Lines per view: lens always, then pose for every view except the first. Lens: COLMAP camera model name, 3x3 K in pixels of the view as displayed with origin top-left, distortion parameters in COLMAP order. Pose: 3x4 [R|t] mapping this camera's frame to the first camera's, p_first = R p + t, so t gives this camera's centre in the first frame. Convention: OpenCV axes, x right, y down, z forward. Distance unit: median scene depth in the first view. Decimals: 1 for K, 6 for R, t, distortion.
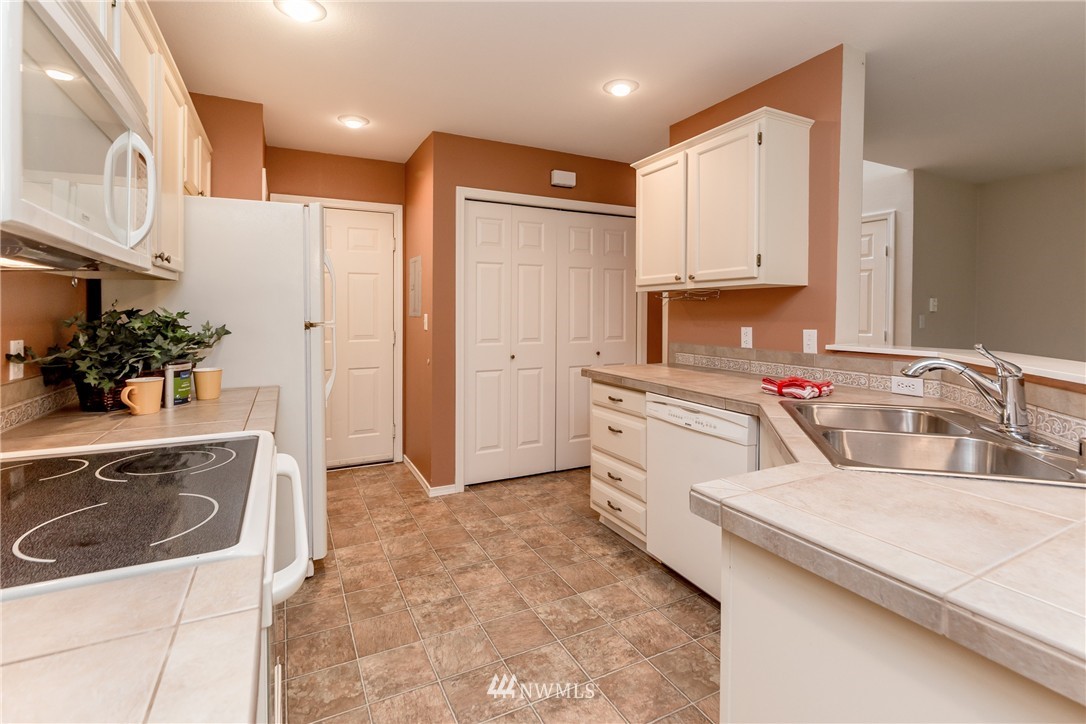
lens RADIAL K [[517.2, 0, 545.9], [0, 517.2, 305.1], [0, 0, 1]] dist [0.000269, -0.000906]
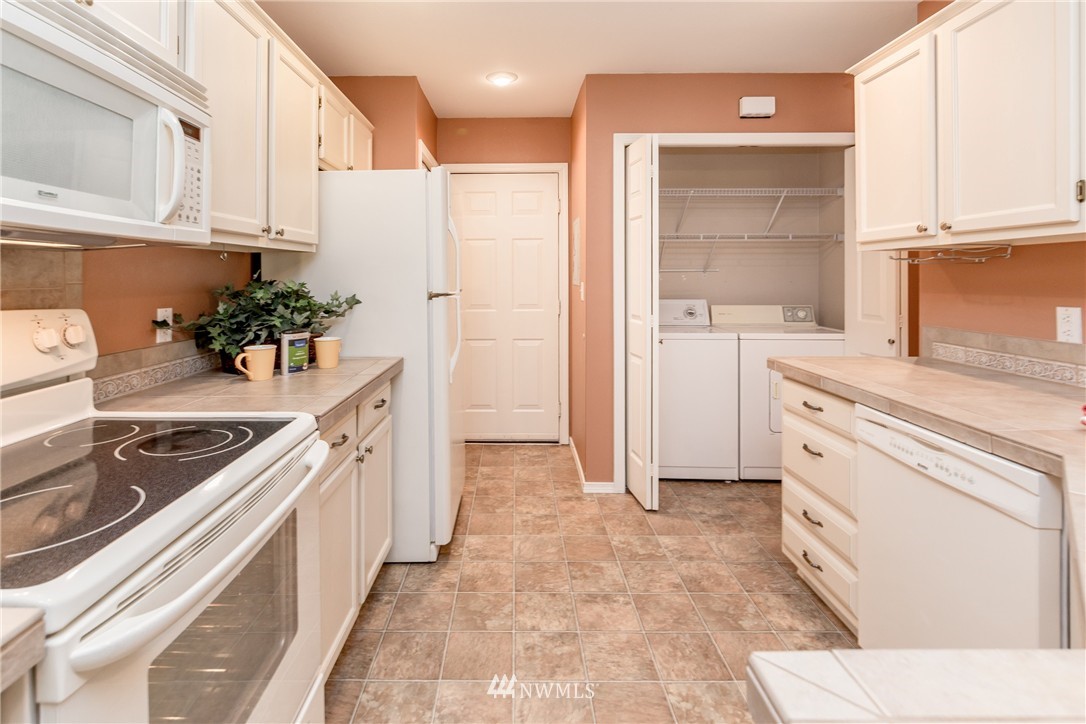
lens RADIAL K [[543.2, 0, 506.4], [0, 543.2, 264.4], [0, 0, 1]] dist [0.001623, -0.001616]
pose [[0.882251, -0.012936, -0.470601, 0.132712], [0.008645, 0.999899, -0.011278, -0.005829], [0.470699, 0.005881, 0.882274, 0.177768]]
